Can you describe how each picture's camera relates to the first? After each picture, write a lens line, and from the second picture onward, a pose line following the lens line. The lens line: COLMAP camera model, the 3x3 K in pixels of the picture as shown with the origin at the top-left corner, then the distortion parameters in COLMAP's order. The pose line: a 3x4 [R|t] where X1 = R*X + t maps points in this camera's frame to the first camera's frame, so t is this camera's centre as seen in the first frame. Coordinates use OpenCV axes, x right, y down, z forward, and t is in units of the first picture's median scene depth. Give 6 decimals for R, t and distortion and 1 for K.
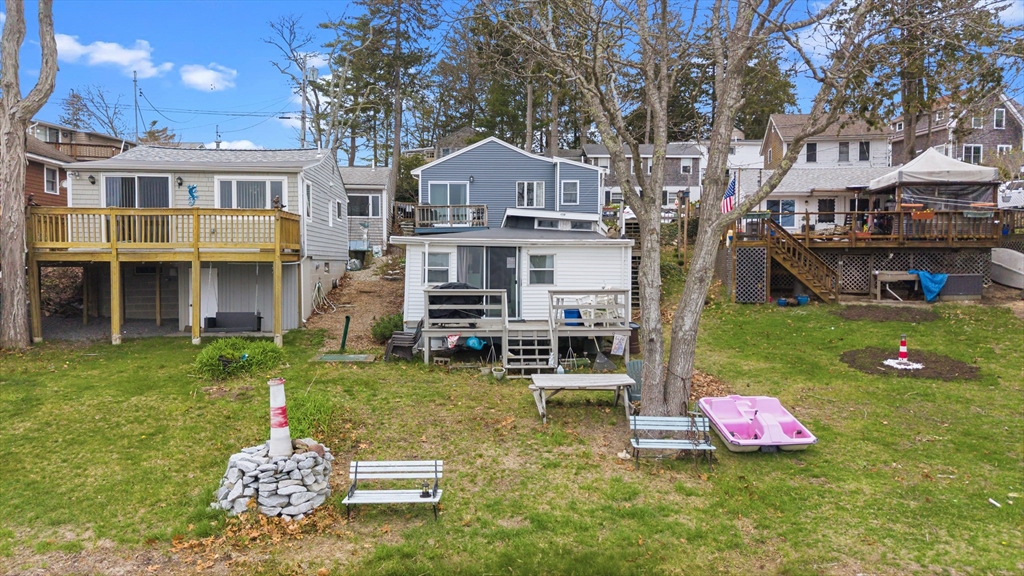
lens RADIAL K [[682.1, 0, 510.0], [0, 682.1, 288.7], [0, 0, 1]] dist [0.048170, -0.057227]
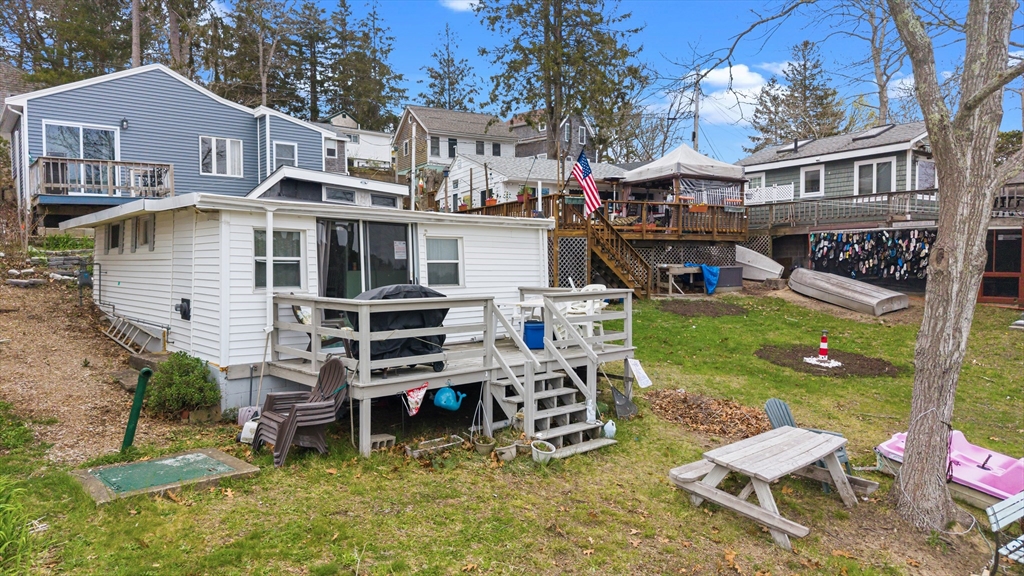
lens RADIAL K [[682.1, 0, 510.0], [0, 682.1, 288.7], [0, 0, 1]] dist [0.048170, -0.057227]
pose [[0.789396, -0.026824, 0.613298, -0.284944], [0.026215, 0.999607, 0.009979, -0.008084], [-0.613324, 0.008200, 0.789789, 0.466245]]
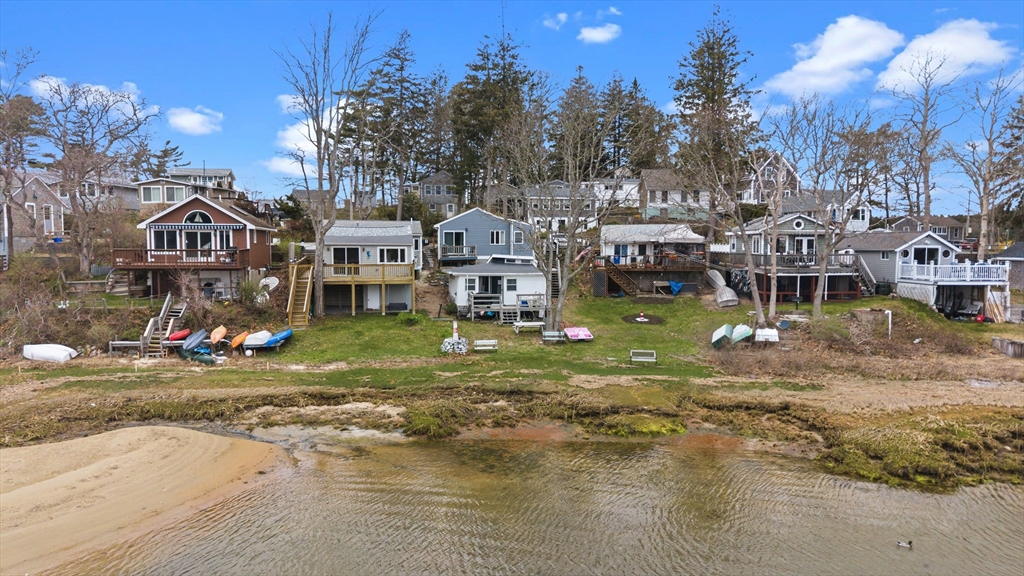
lens RADIAL K [[682.1, 0, 510.0], [0, 682.1, 288.7], [0, 0, 1]] dist [0.048170, -0.057227]
pose [[0.995136, -0.006191, 0.098317, -0.205982], [0.003461, 0.999604, 0.027910, -0.083729], [-0.098451, -0.027434, 0.994764, -1.498851]]
